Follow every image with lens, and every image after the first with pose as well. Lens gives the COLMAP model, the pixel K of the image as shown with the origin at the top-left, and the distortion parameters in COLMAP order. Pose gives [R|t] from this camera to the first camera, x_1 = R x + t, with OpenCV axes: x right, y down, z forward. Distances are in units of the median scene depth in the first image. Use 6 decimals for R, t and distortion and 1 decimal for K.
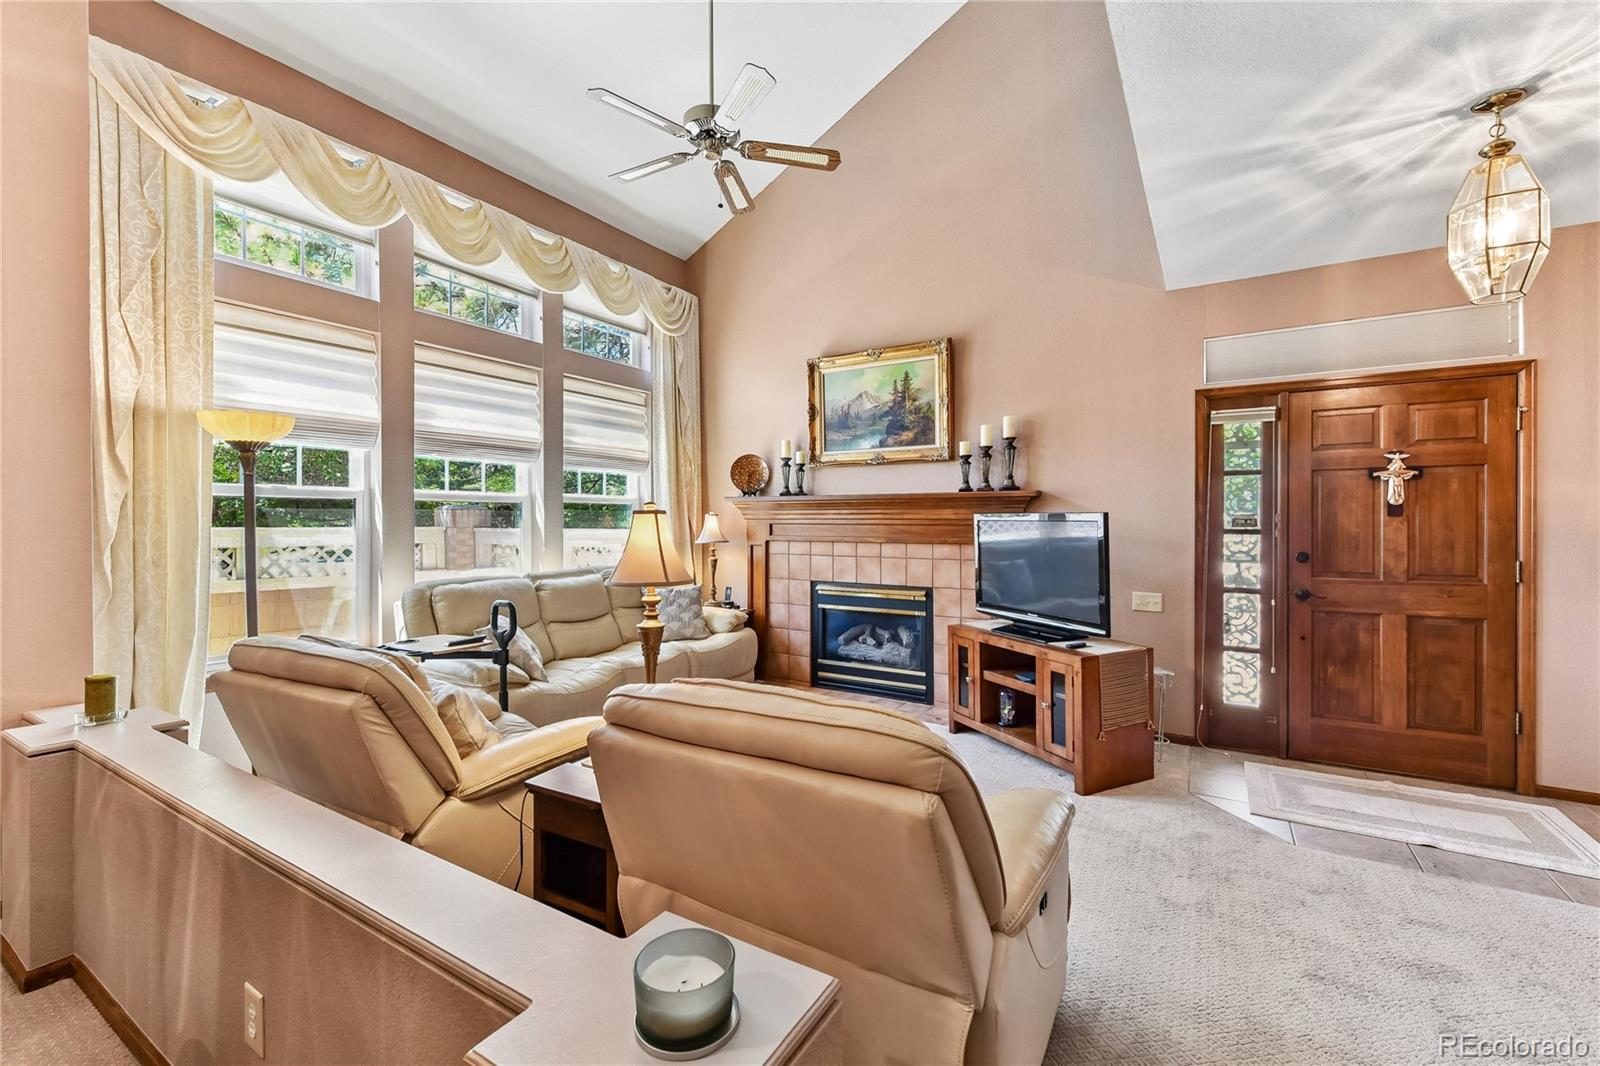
lens RADIAL K [[669.4, 0, 809.0], [0, 669.4, 526.9], [0, 0, 1]] dist [0.007043, -0.003869]
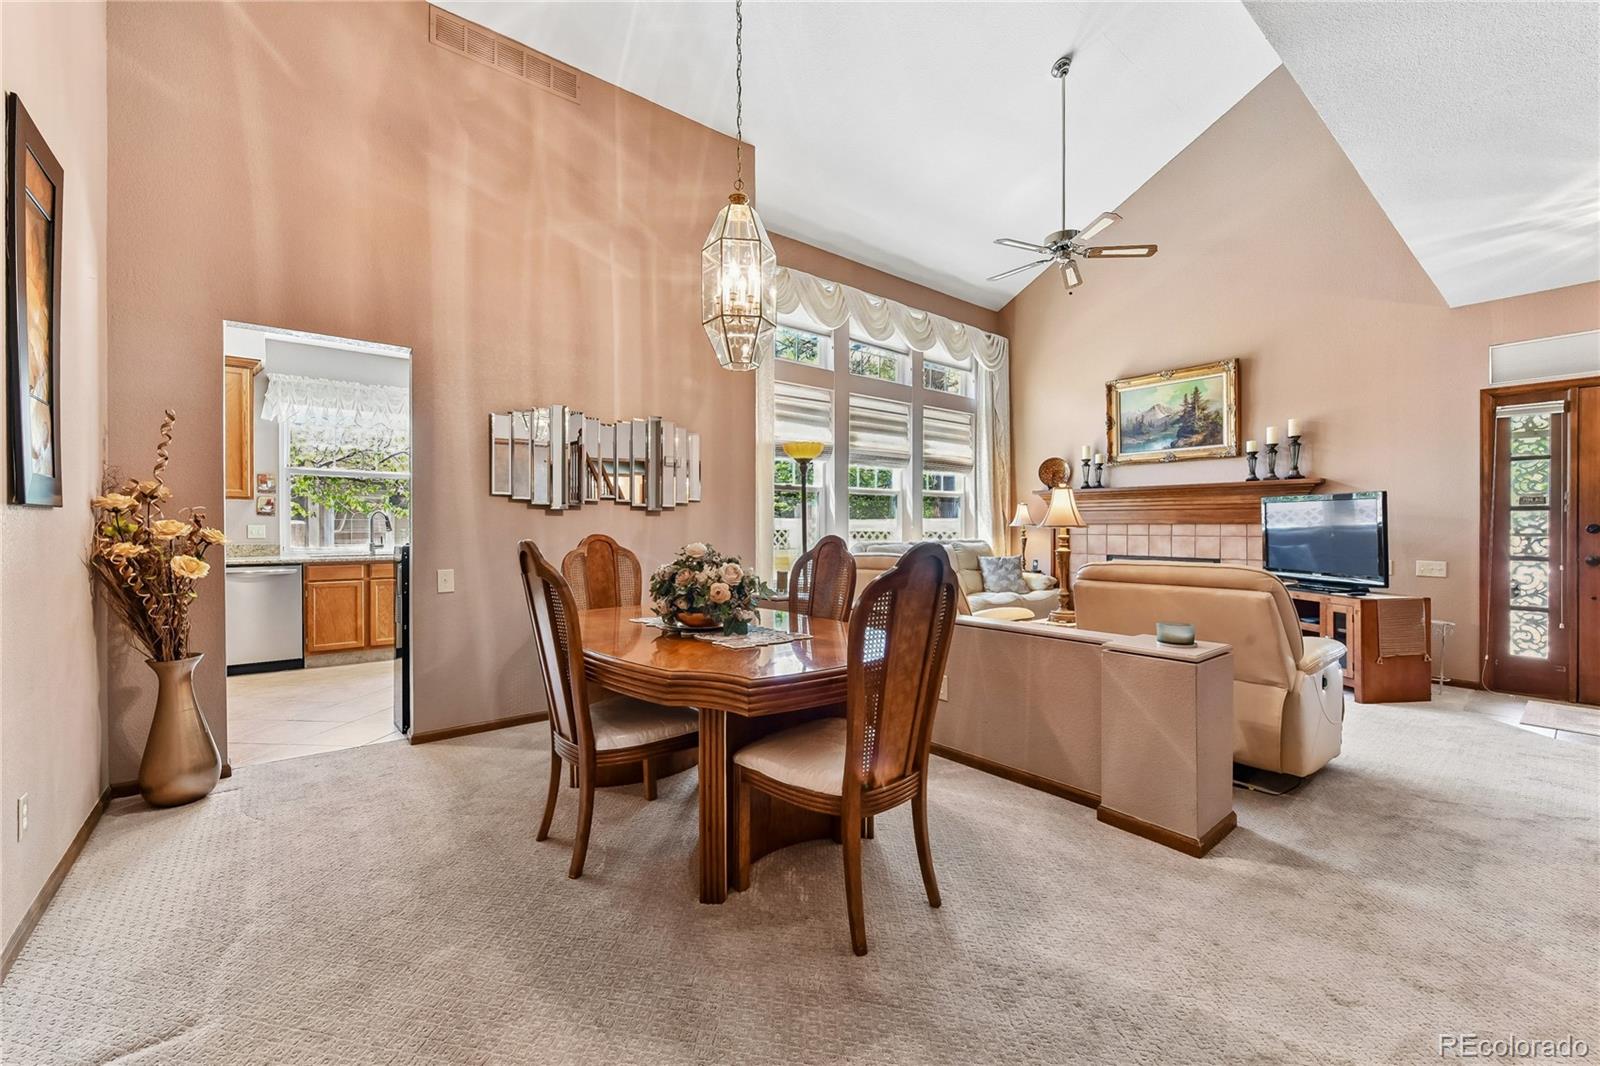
lens RADIAL K [[652.0, 0, 806.7], [0, 652.0, 531.4], [0, 0, 1]] dist [0.000438, -0.002812]
pose [[0.942862, 0.003279, -0.333167, -0.166762], [-0.004332, 0.999988, -0.002416, 0.055231], [0.333155, 0.003721, 0.942865, -0.487298]]
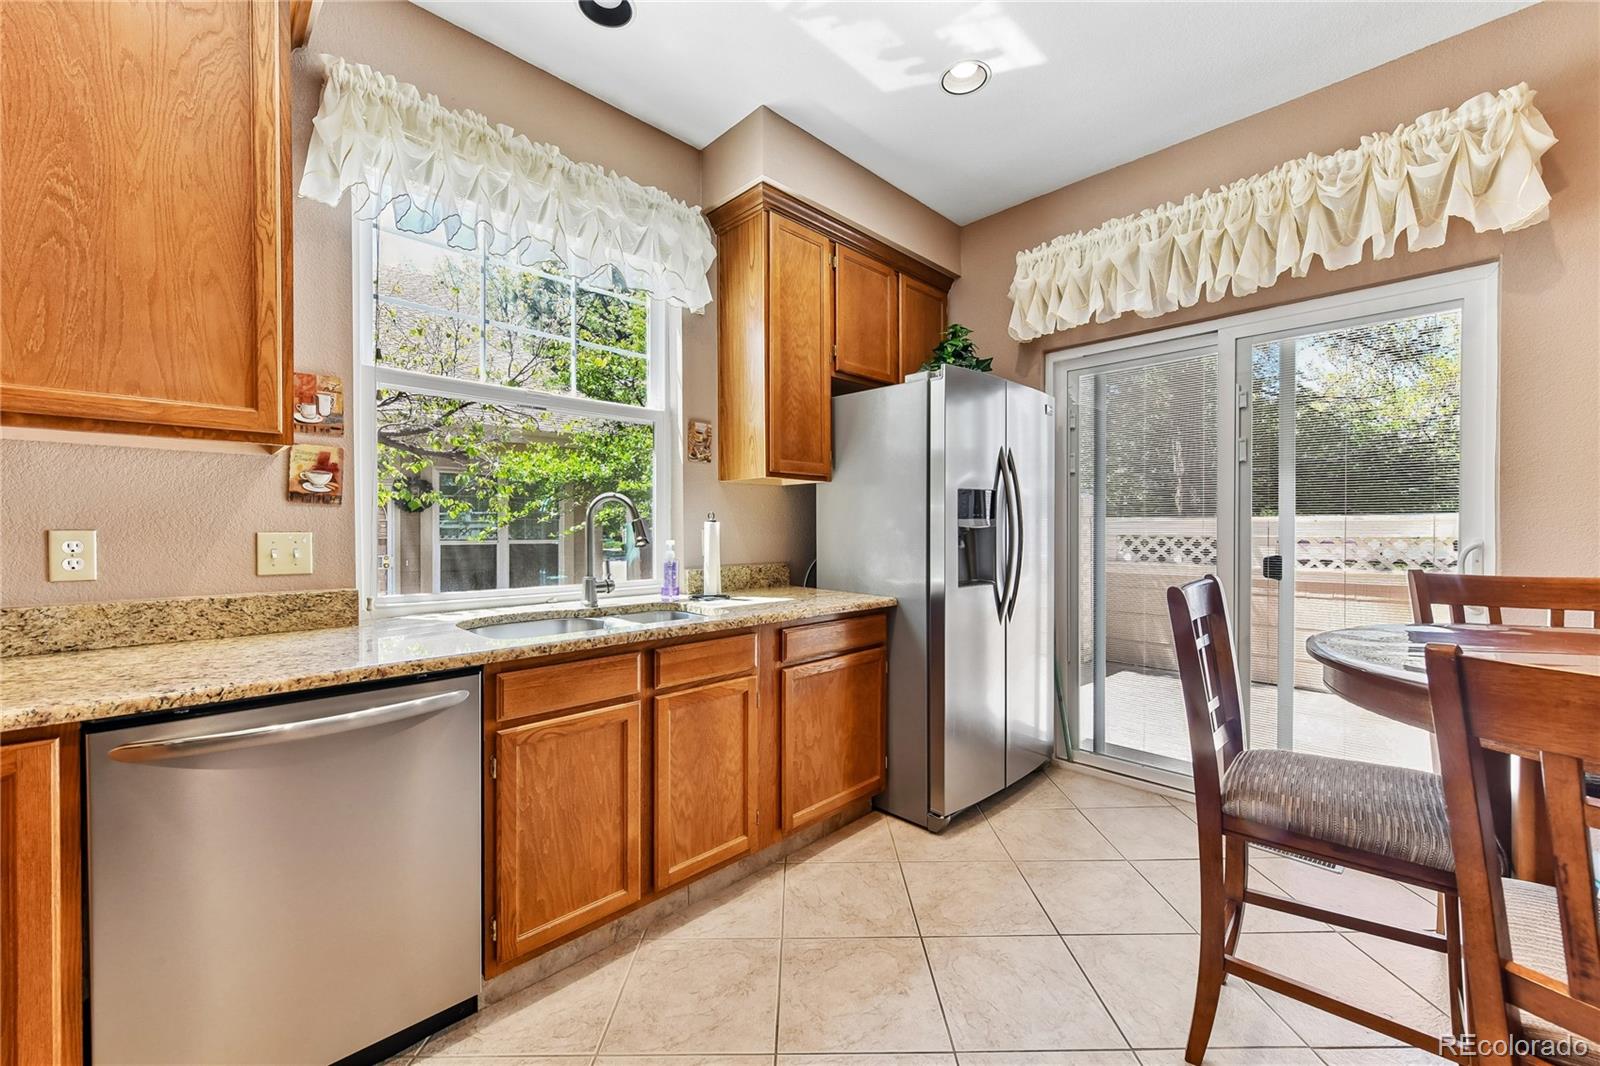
lens RADIAL K [[629.2, 0, 818.4], [0, 629.2, 532.5], [0, 0, 1]] dist [0.009909, -0.003761]
pose [[0.971836, 0.003378, -0.235635, -1.274118], [-0.003922, 0.999991, -0.001840, 0.042915], [0.235627, 0.002712, 0.971840, 0.094710]]
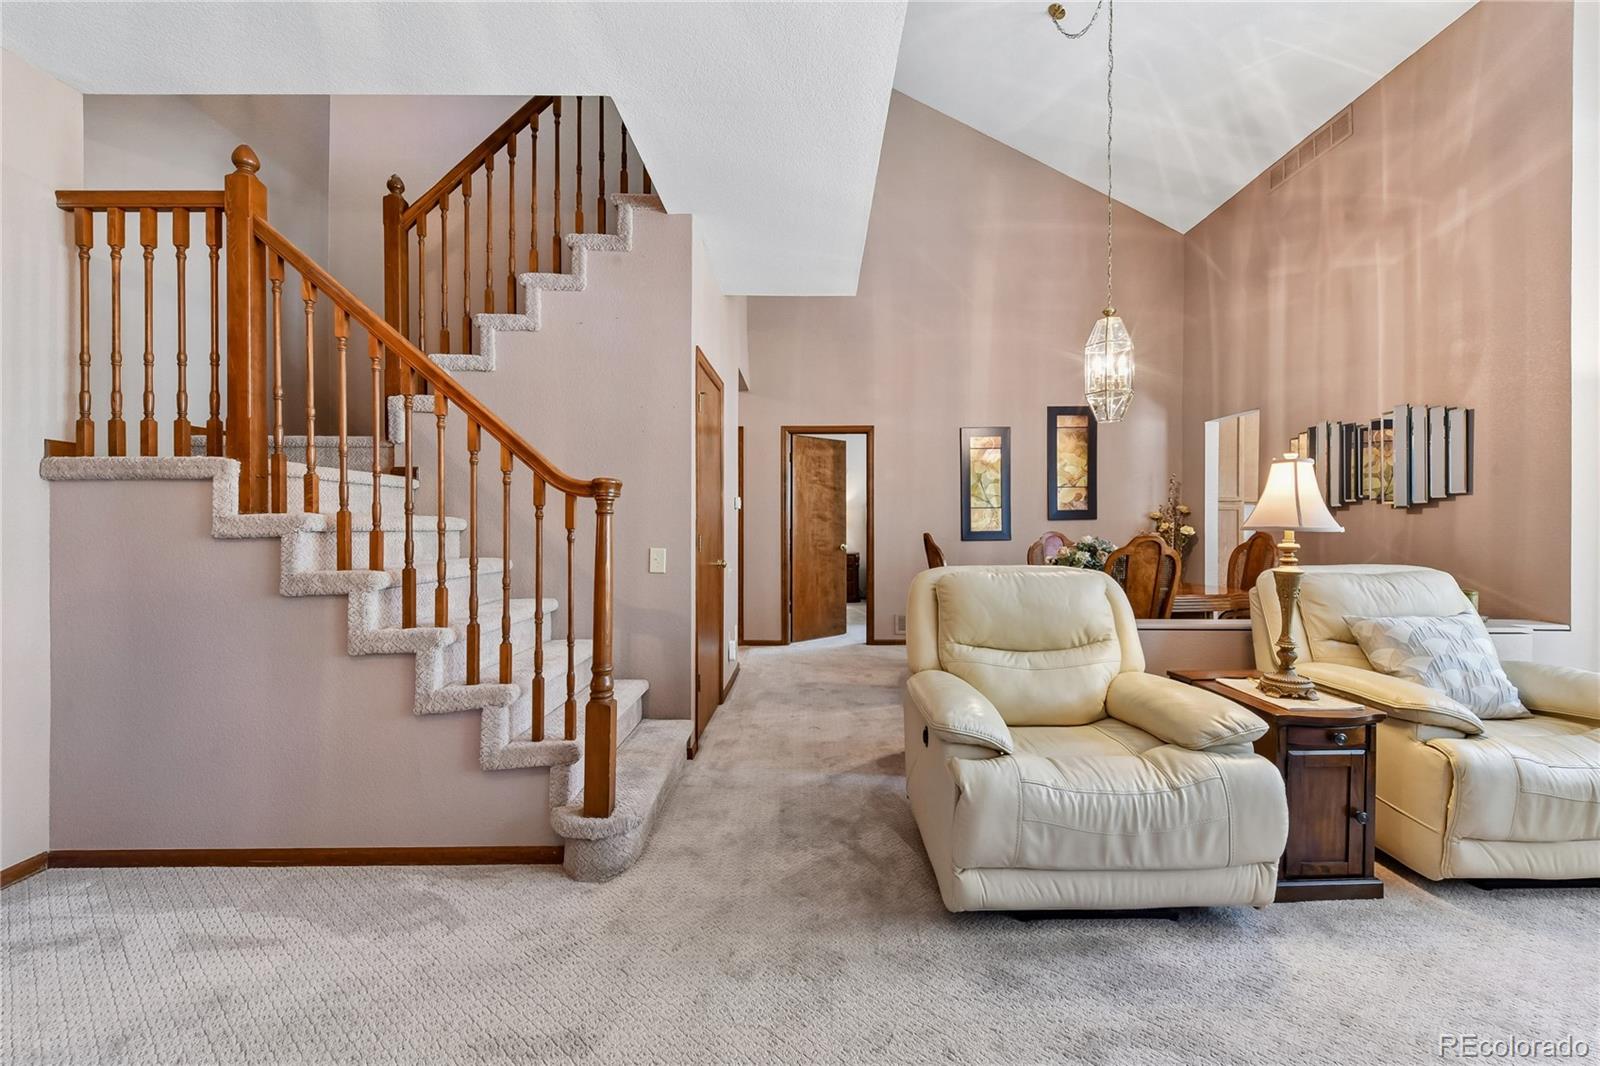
lens RADIAL K [[658.6, 0, 802.4], [0, 658.6, 526.5], [0, 0, 1]] dist [-0.000192, -0.000723]
pose [[-0.865622, 0.004866, -0.500675, 0.509883], [-0.001759, 0.999917, 0.012758, 0.037337], [0.500696, 0.011925, -0.865541, 0.833648]]
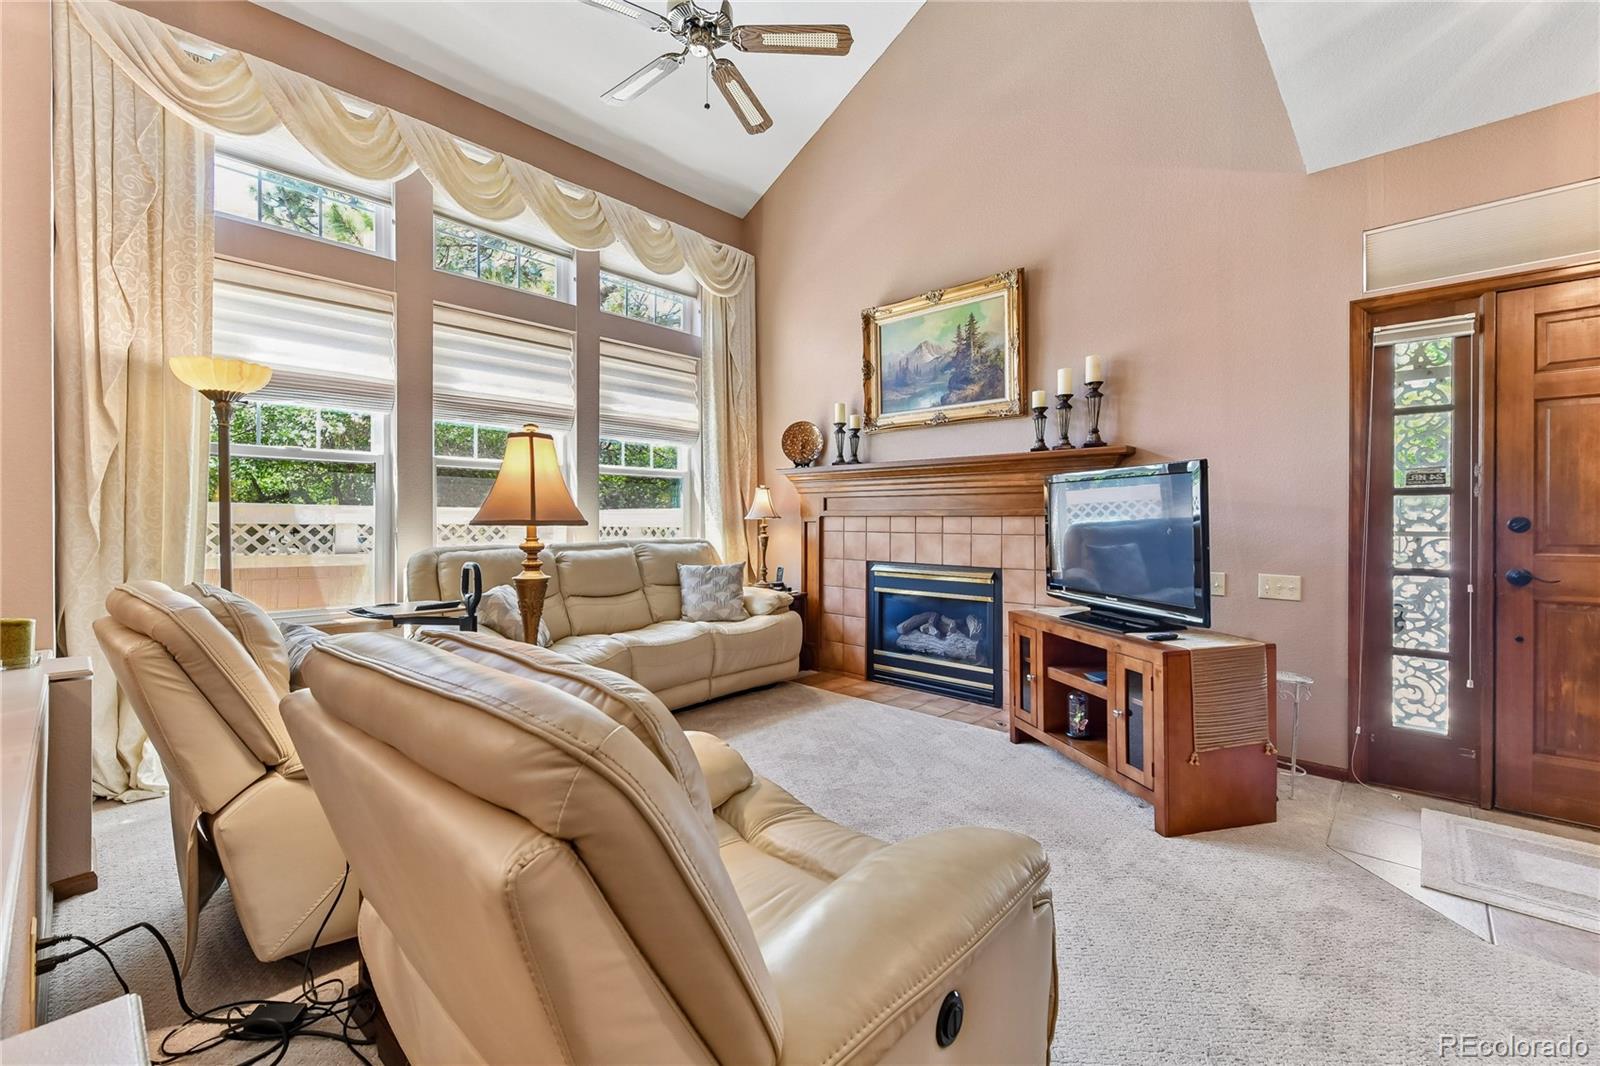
lens RADIAL K [[669.2, 0, 806.7], [0, 669.2, 525.5], [0, 0, 1]] dist [0.001013, -0.000801]
pose [[0.980119, 0.003325, -0.198385, 0.135950], [-0.003538, 0.999993, -0.000718, 0.046591], [0.198381, 0.001405, 0.980124, 0.156844]]
